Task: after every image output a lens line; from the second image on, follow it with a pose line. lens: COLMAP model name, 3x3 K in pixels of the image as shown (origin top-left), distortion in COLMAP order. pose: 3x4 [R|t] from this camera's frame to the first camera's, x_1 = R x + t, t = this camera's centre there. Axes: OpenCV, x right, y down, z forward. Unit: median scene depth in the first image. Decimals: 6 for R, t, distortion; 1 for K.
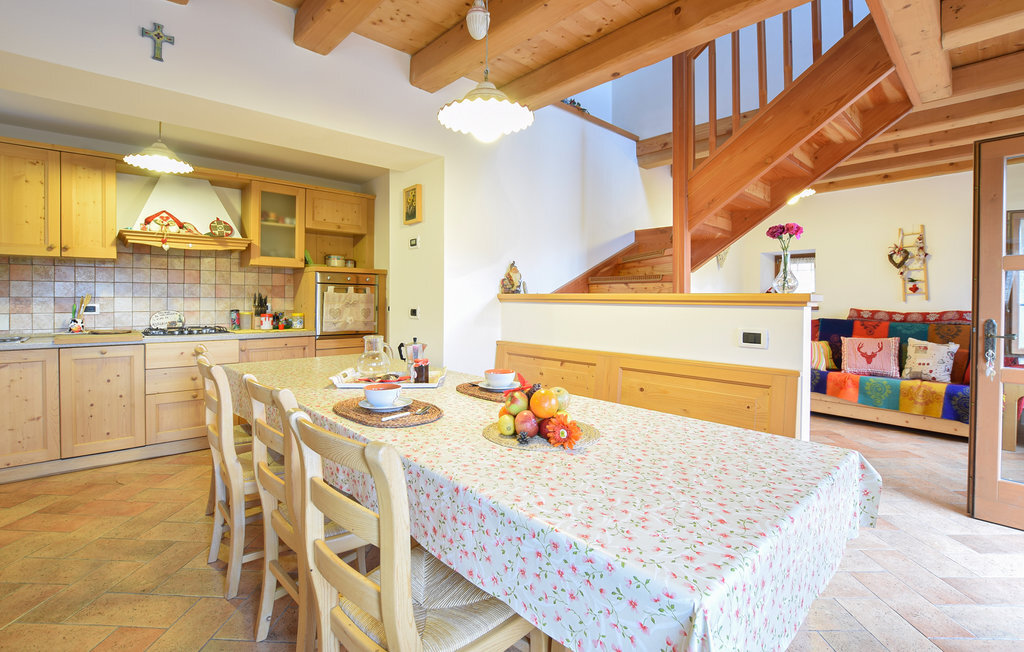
lens RADIAL K [[473.6, 0, 516.7], [0, 473.6, 307.6], [0, 0, 1]] dist [-0.031094, -0.000098]
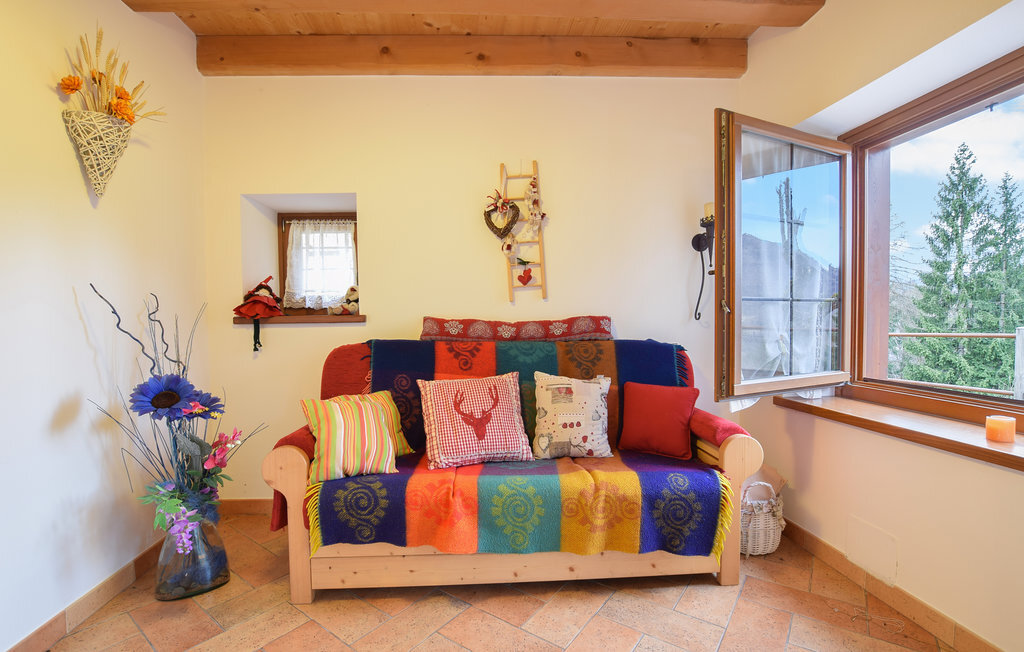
lens RADIAL K [[473.6, 0, 512.0], [0, 473.6, 329.7], [0, 0, 1]] dist [-0.031094, -0.000098]
pose [[0.603941, -0.037969, 0.796124, 0.410532], [0.029358, 0.999247, 0.025386, 0.005629], [-0.796488, 0.008041, 0.604600, 0.686552]]
